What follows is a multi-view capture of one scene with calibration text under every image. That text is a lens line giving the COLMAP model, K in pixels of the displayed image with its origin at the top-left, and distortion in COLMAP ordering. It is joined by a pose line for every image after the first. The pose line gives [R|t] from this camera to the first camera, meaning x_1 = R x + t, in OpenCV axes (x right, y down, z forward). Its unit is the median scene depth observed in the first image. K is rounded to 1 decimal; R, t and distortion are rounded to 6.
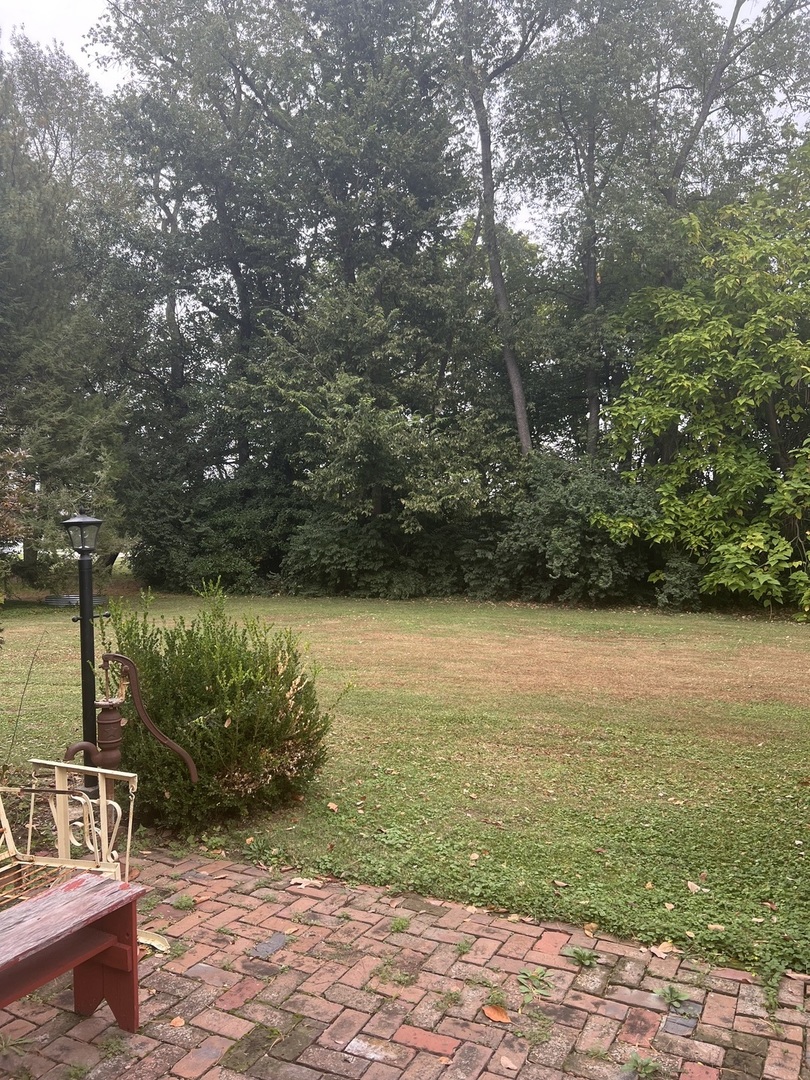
lens RADIAL K [[817.0, 0, 403.5], [0, 817.0, 540.9], [0, 0, 1]] dist [0.044638, -0.026738]
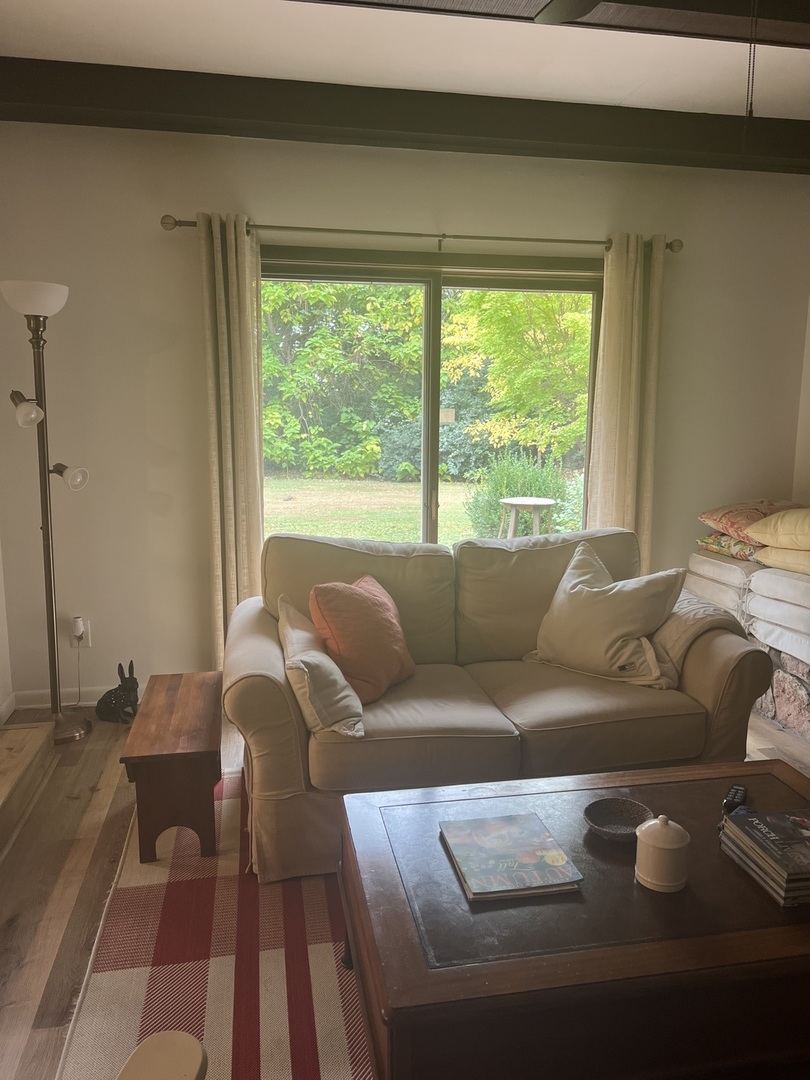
lens RADIAL K [[817.0, 0, 413.4], [0, 817.0, 604.4], [0, 0, 1]] dist [0.044638, -0.026738]
pose [[0.796456, -0.129499, 0.590668, -0.211821], [0.001985, 0.977354, 0.211600, 0.012890], [-0.604694, -0.167357, 0.778676, -0.219110]]
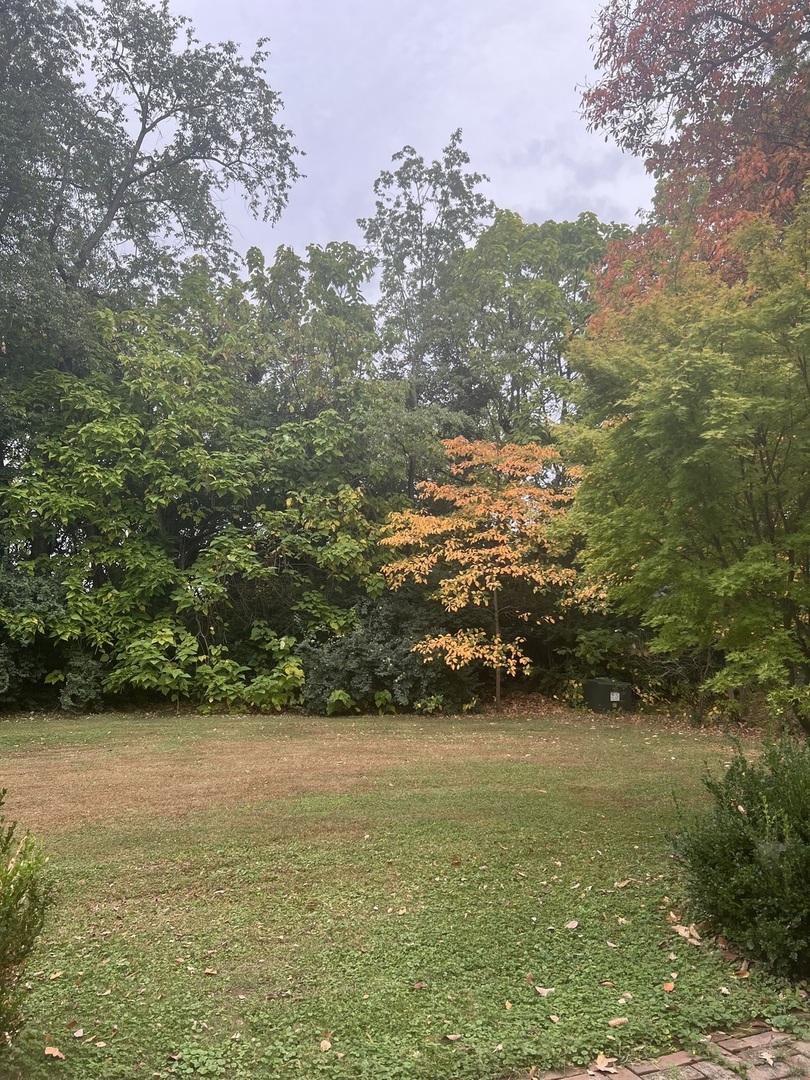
lens RADIAL K [[817.0, 0, 408.8], [0, 817.0, 545.8], [0, 0, 1]] dist [0.044638, -0.026738]
pose [[0.692650, 0.067434, 0.718115, -0.094712], [0.011140, 0.994501, -0.104133, -0.002479], [-0.721188, 0.080128, 0.688090, 0.071013]]
